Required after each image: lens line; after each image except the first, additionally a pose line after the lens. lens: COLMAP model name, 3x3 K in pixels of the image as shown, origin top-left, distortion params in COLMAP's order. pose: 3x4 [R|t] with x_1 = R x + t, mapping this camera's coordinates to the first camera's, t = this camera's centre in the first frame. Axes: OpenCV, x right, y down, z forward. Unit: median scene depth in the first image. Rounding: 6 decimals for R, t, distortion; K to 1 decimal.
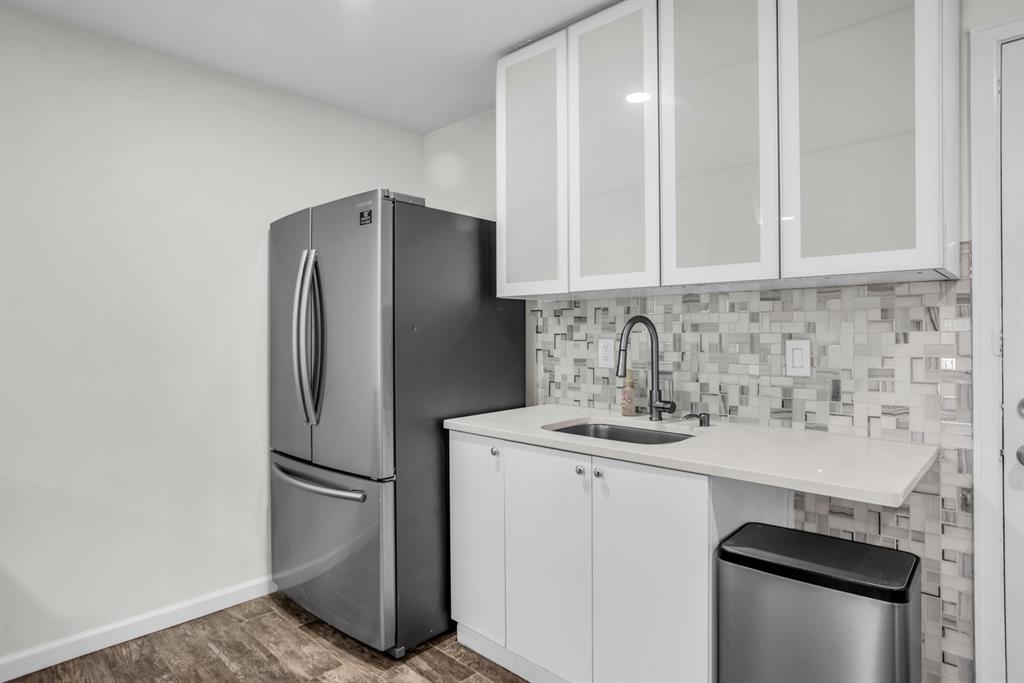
lens RADIAL K [[534.2, 0, 512.0], [0, 534.2, 341.5], [0, 0, 1]] dist [-0.030947, 0.024778]
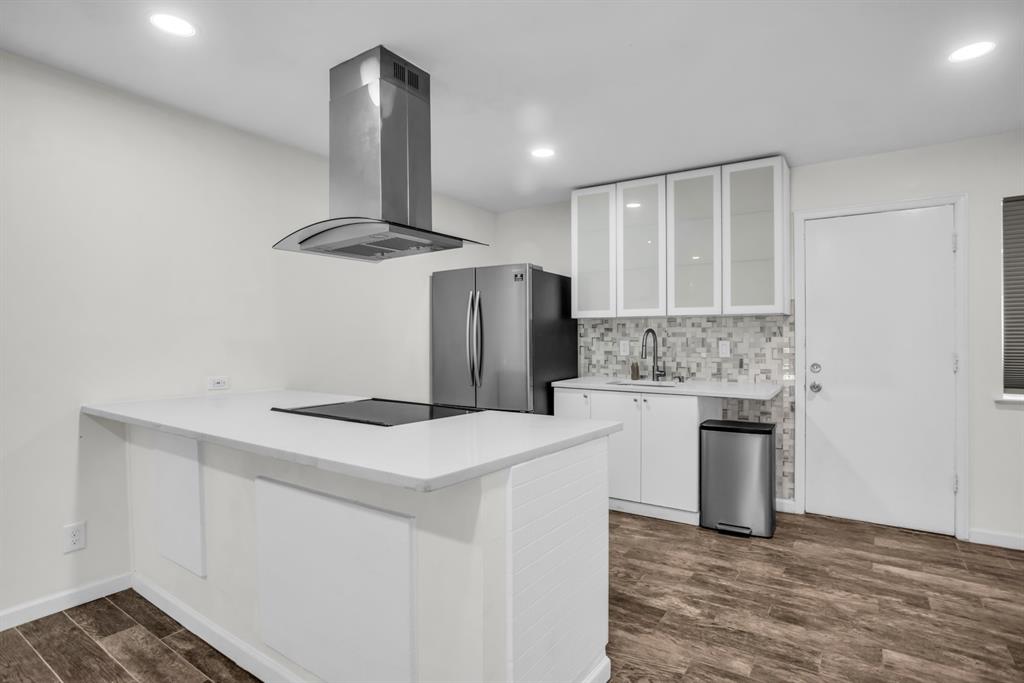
lens RADIAL K [[496.3, 0, 509.9], [0, 496.3, 346.2], [0, 0, 1]] dist [-0.001107, -0.000405]
pose [[0.985988, -0.000087, 0.166814, -0.624901], [-0.000494, 0.999994, 0.003443, 0.012427], [-0.166814, -0.003478, 0.985982, -0.802527]]
